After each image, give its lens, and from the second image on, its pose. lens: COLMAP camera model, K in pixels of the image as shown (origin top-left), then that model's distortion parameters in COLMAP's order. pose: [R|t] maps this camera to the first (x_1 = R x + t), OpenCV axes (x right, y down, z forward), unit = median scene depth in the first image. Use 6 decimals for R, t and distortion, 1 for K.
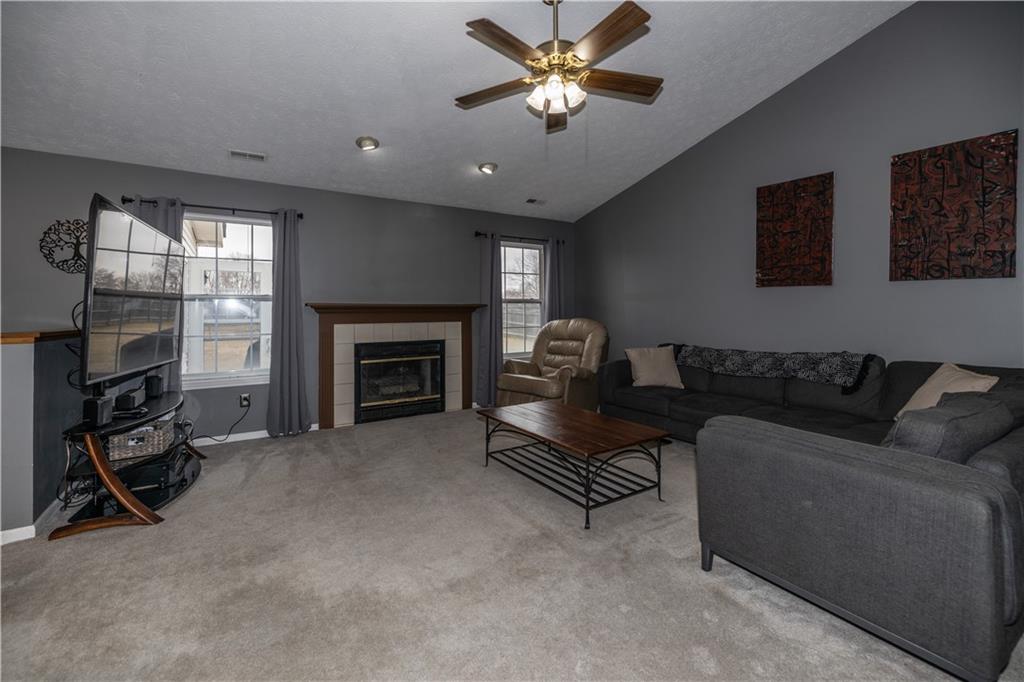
lens RADIAL K [[461.9, 0, 521.3], [0, 461.9, 299.7], [0, 0, 1]] dist [0.004086, -0.000455]
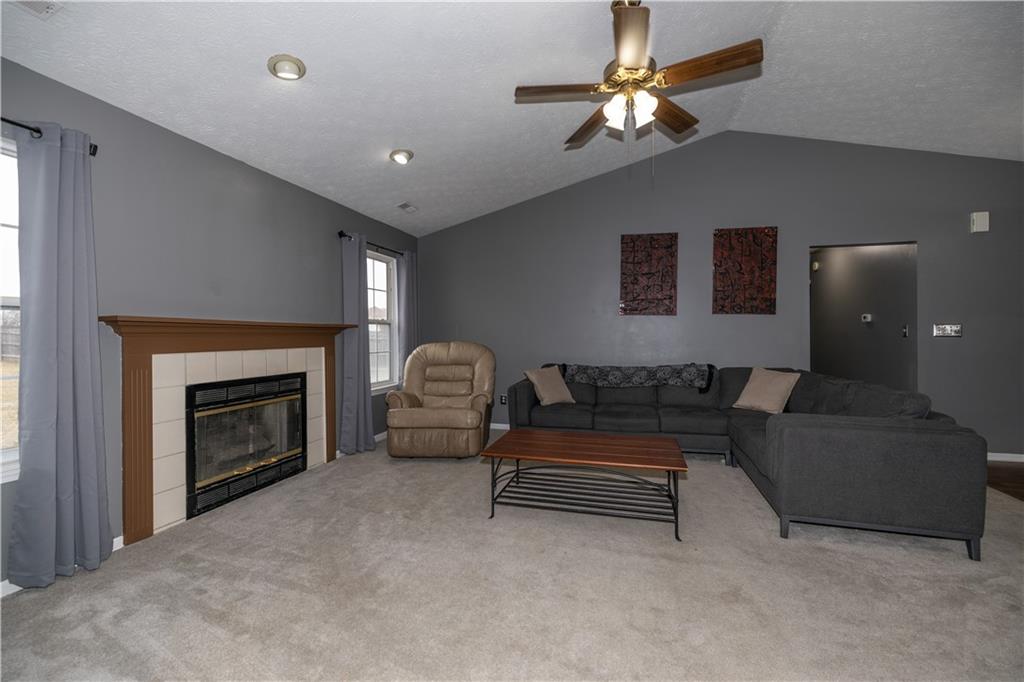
lens RADIAL K [[436.5, 0, 529.0], [0, 436.5, 332.2], [0, 0, 1]] dist [-0.001056, 0.000045]
pose [[0.729924, 0.008417, 0.683476, -0.442136], [-0.017950, 0.999815, 0.006857, 0.014207], [-0.683293, -0.017273, 0.729940, 0.294819]]
